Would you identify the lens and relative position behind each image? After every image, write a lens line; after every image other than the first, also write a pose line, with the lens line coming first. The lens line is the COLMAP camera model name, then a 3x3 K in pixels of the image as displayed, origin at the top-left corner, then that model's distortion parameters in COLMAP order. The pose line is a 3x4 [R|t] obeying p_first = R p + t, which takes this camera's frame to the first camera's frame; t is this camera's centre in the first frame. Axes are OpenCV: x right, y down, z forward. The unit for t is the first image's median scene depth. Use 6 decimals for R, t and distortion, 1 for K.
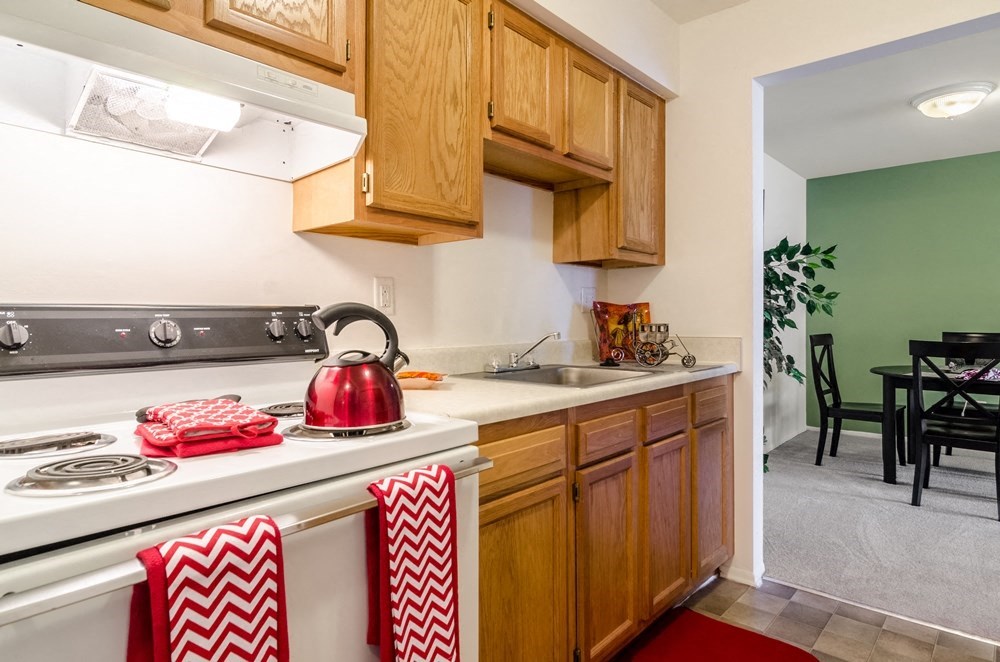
lens RADIAL K [[581.7, 0, 499.5], [0, 581.7, 321.3], [0, 0, 1]] dist [-0.000680, 0.000704]
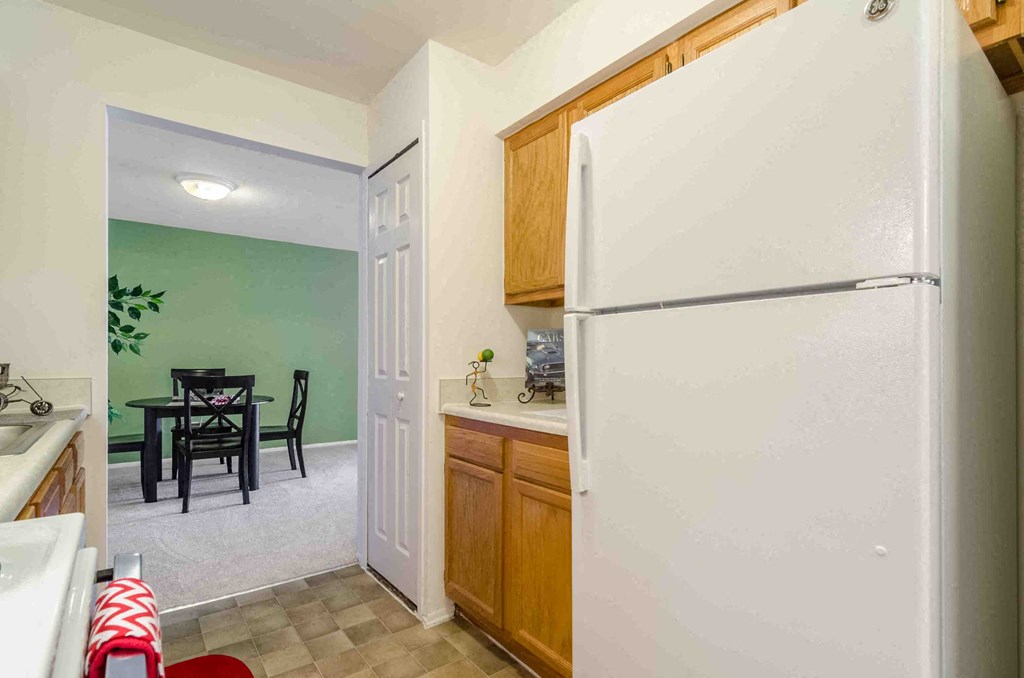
lens RADIAL K [[502.0, 0, 512.4], [0, 502.0, 359.1], [0, 0, 1]] dist [-0.000684, -0.000412]
pose [[0.189318, 0.001886, 0.981914, -0.179562], [-0.001522, 0.999998, -0.001627, -0.001417], [-0.981915, -0.001186, 0.189320, 0.137814]]
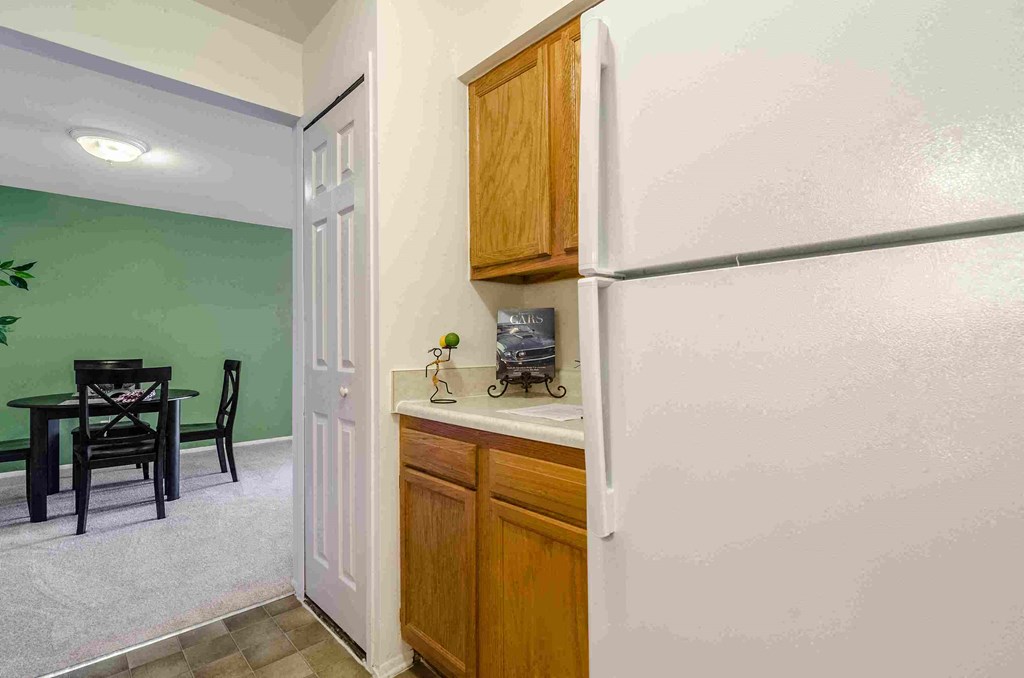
lens RADIAL K [[491.3, 0, 509.0], [0, 491.3, 340.1], [0, 0, 1]] dist [-0.000585, 0.001068]
pose [[0.096406, 0.011010, 0.995281, -0.060876], [0.007897, 0.999899, -0.011826, -0.001112], [-0.995311, 0.009000, 0.096310, 0.181952]]
